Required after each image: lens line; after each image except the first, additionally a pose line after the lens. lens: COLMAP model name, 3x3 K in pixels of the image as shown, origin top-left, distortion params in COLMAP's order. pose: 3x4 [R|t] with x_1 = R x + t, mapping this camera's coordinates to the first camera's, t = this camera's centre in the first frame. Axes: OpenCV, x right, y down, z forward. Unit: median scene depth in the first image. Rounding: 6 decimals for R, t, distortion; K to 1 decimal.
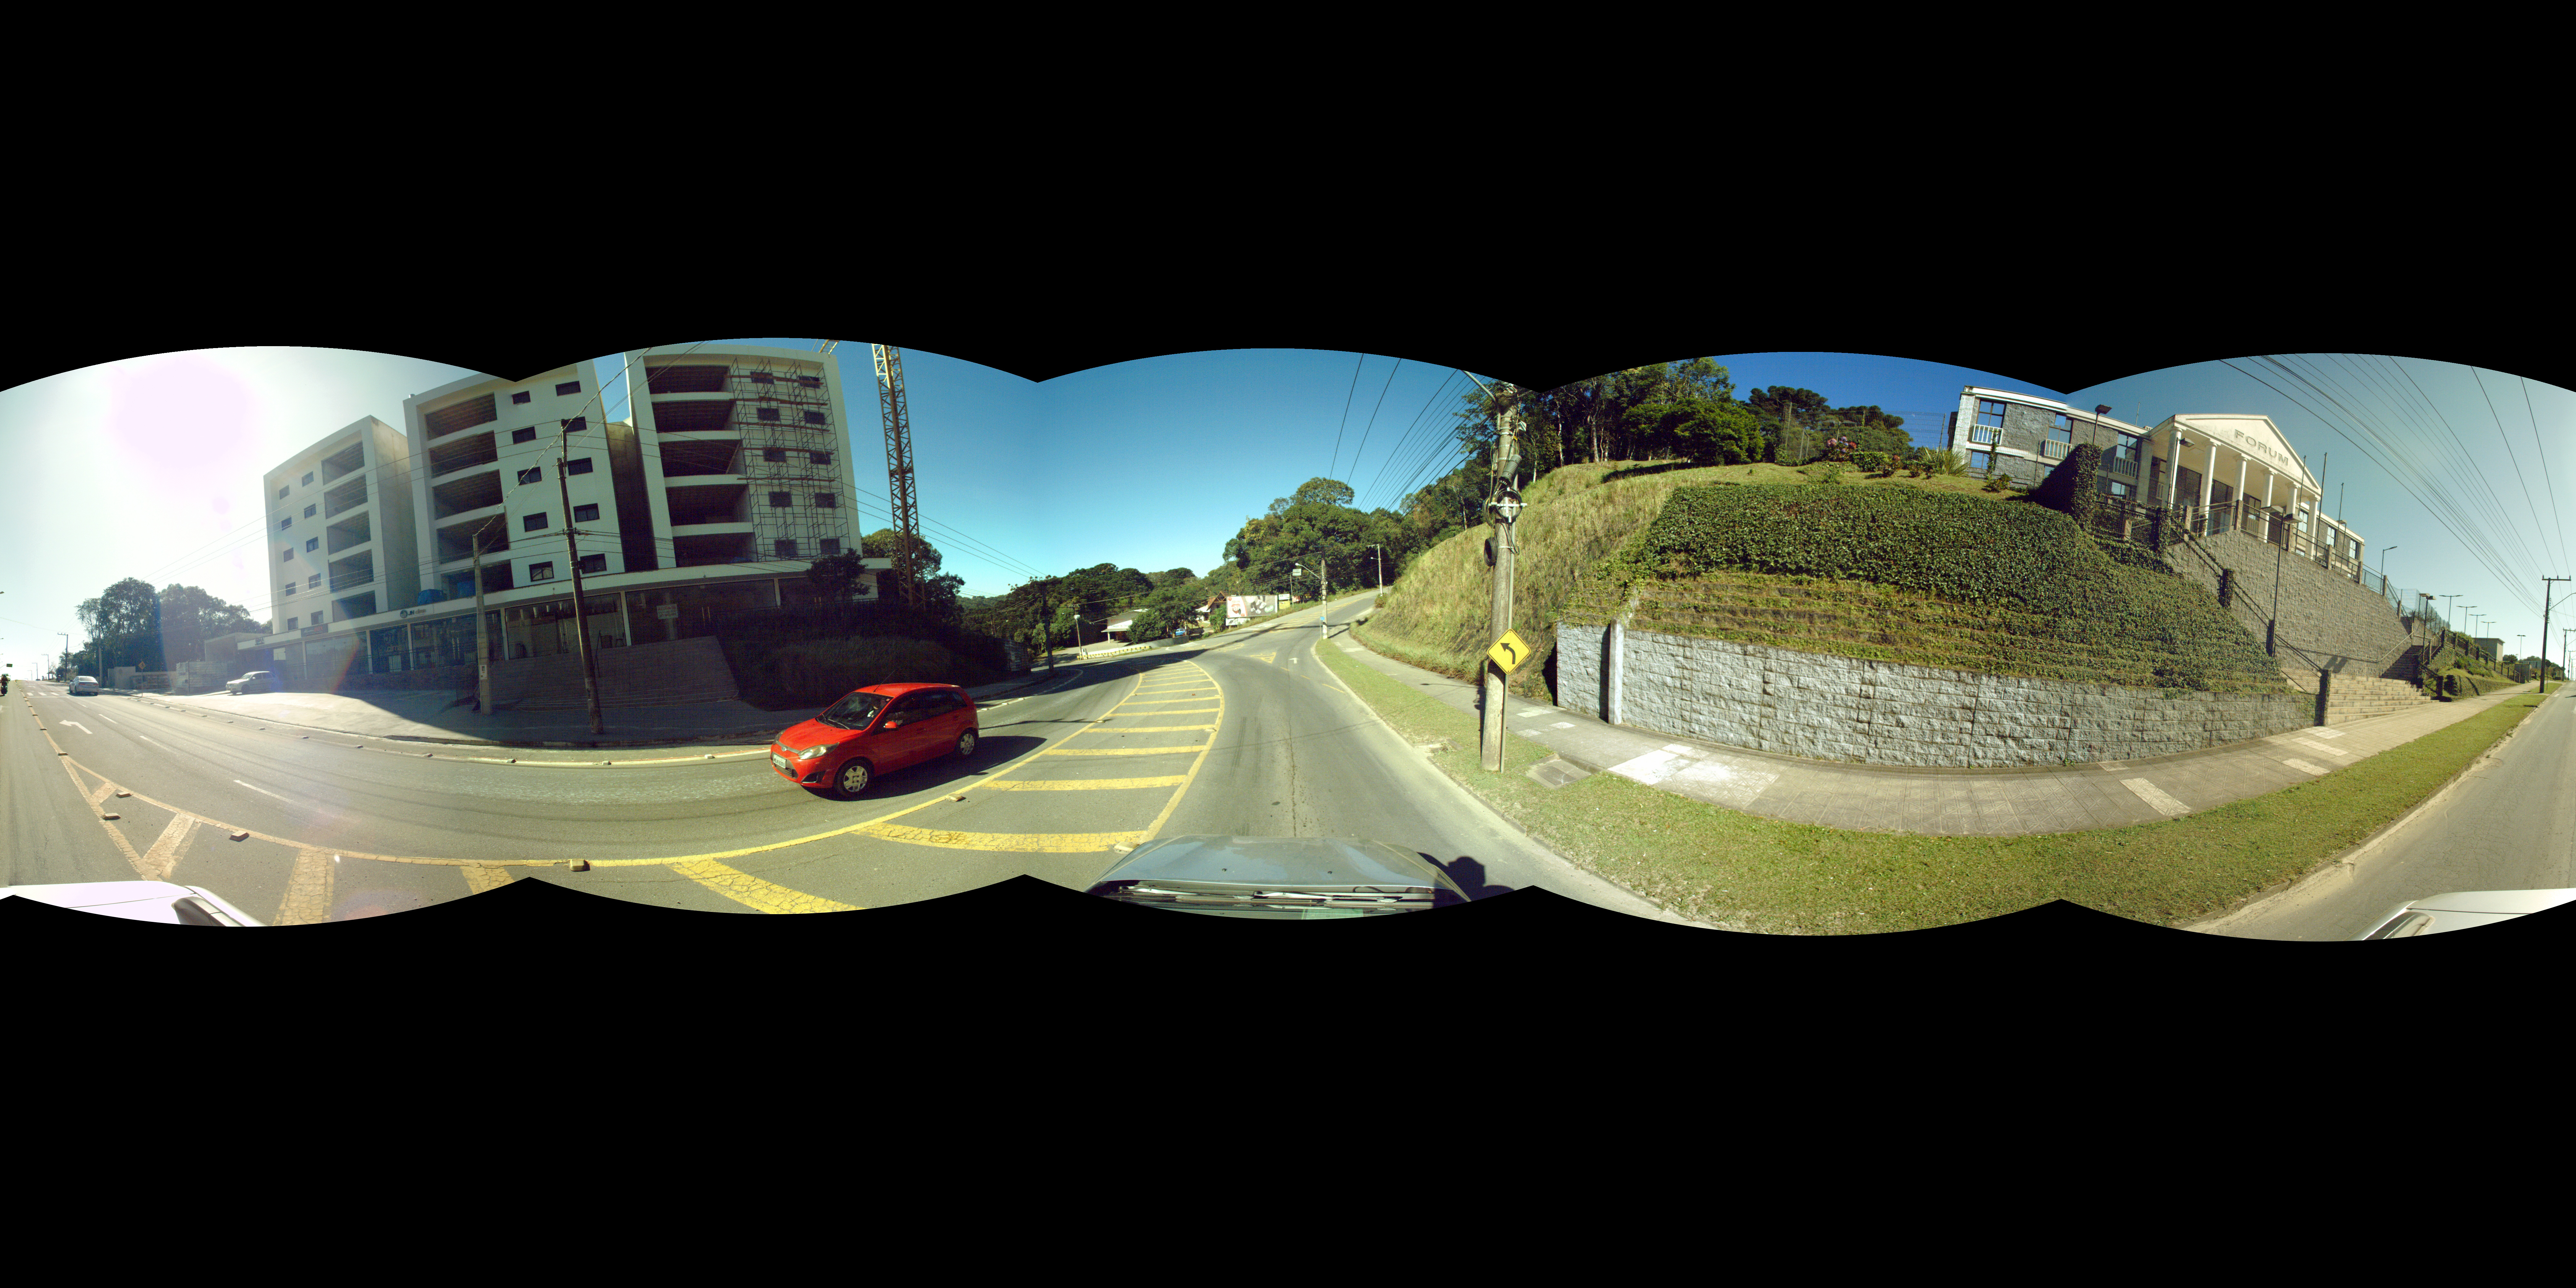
lens RADIAL K [[2206.5, 0, 1287.8], [0, 2206.5, 643.7], [0, 0, 1]] dist [0.114597, 0.000755]
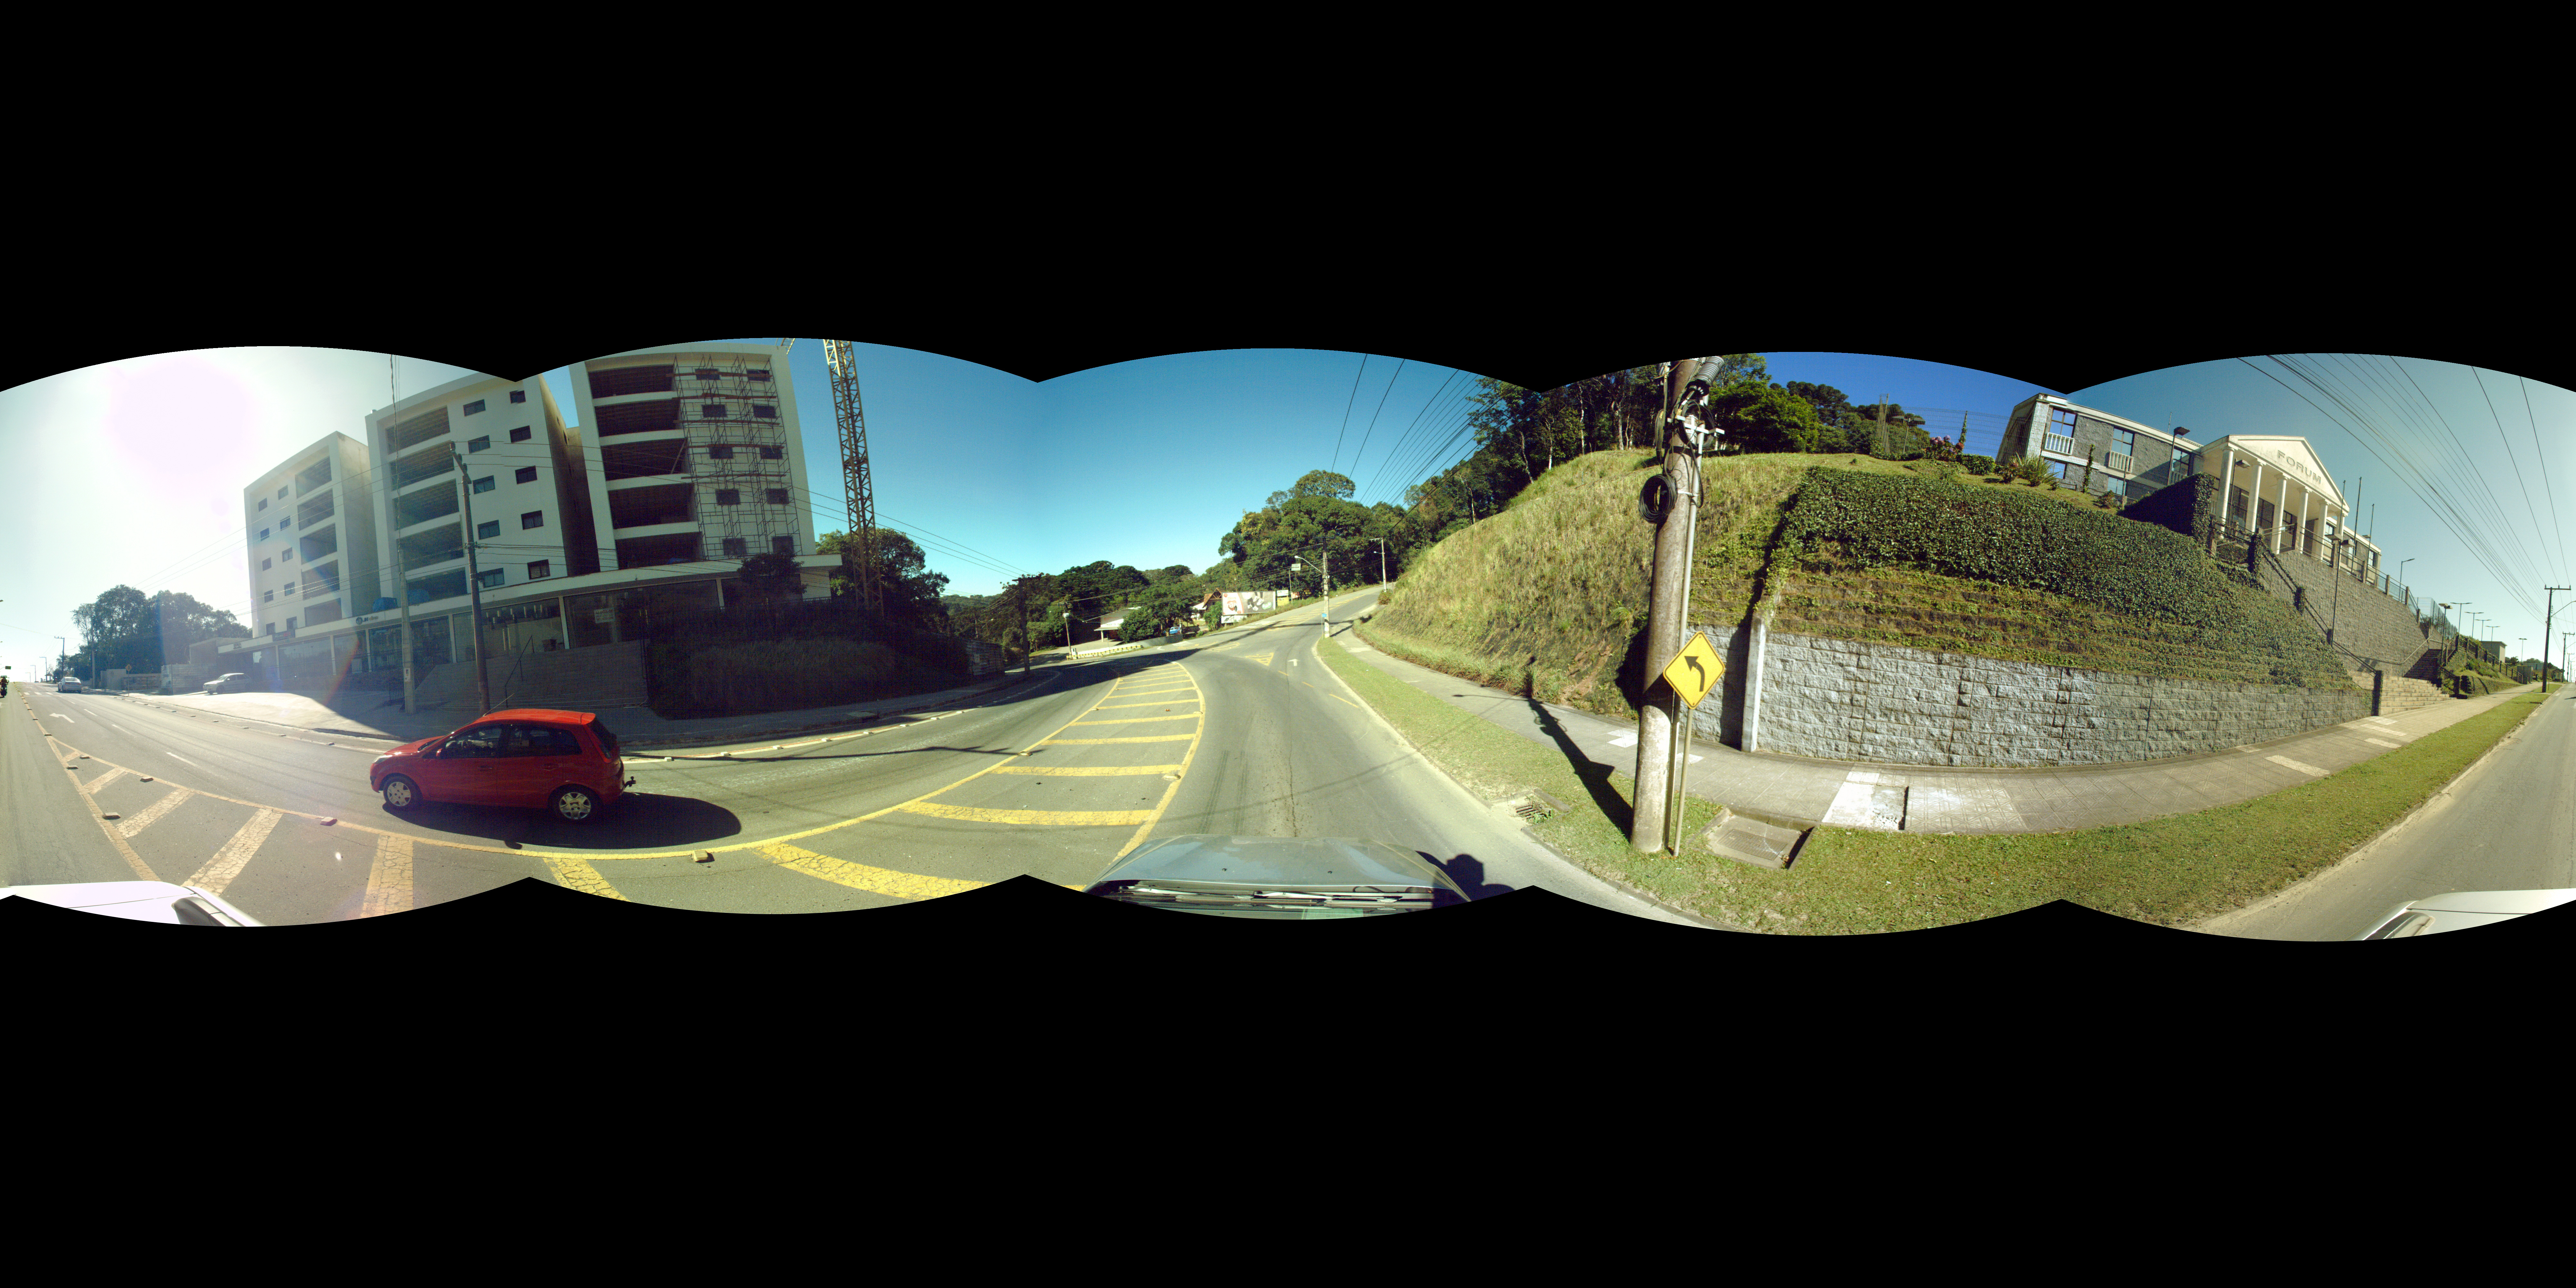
lens RADIAL K [[2206.5, 0, 1286.5], [0, 2206.5, 639.3], [0, 0, 1]] dist [0.114597, 0.000755]
pose [[1.000000, -0.000084, -0.000549, 0.000362], [0.000083, 0.999998, -0.001875, 0.000232], [0.000549, 0.001875, 0.999998, 0.046079]]
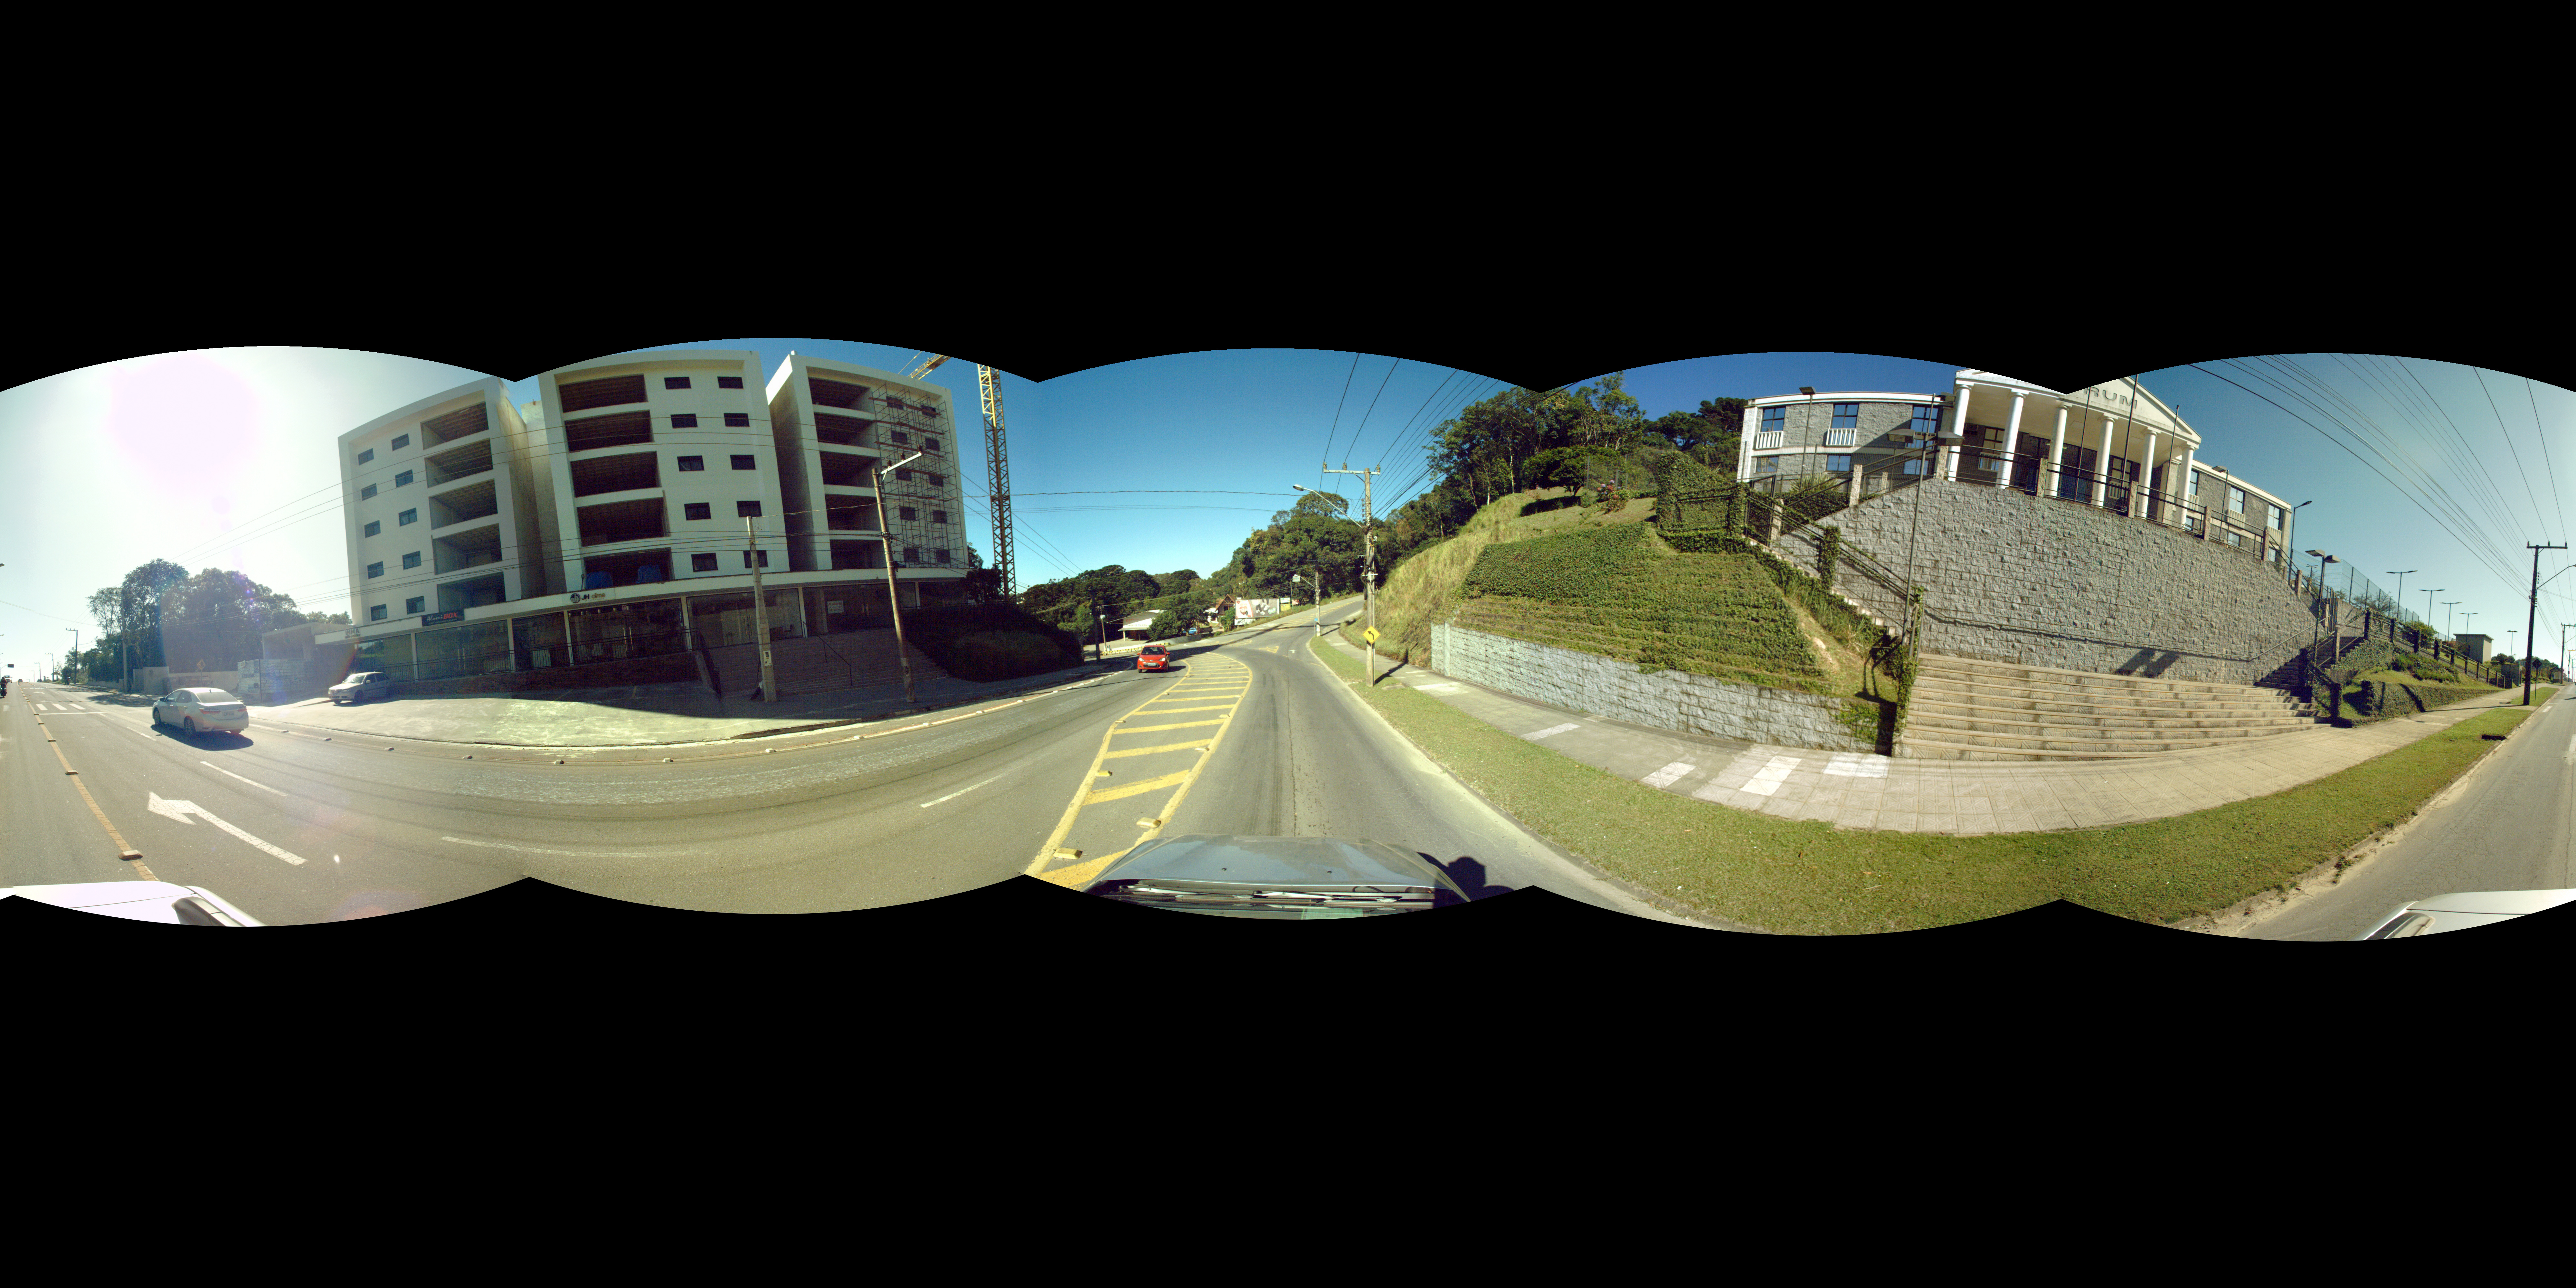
lens RADIAL K [[2207.0, 0, 1287.2], [0, 2207.0, 649.0], [0, 0, 1]] dist [0.109658, 0.017624]
pose [[1.000000, 0.000111, -0.000214, -0.000163], [-0.000111, 0.999997, 0.002573, 0.001072], [0.000214, -0.002573, 0.999997, -0.128863]]
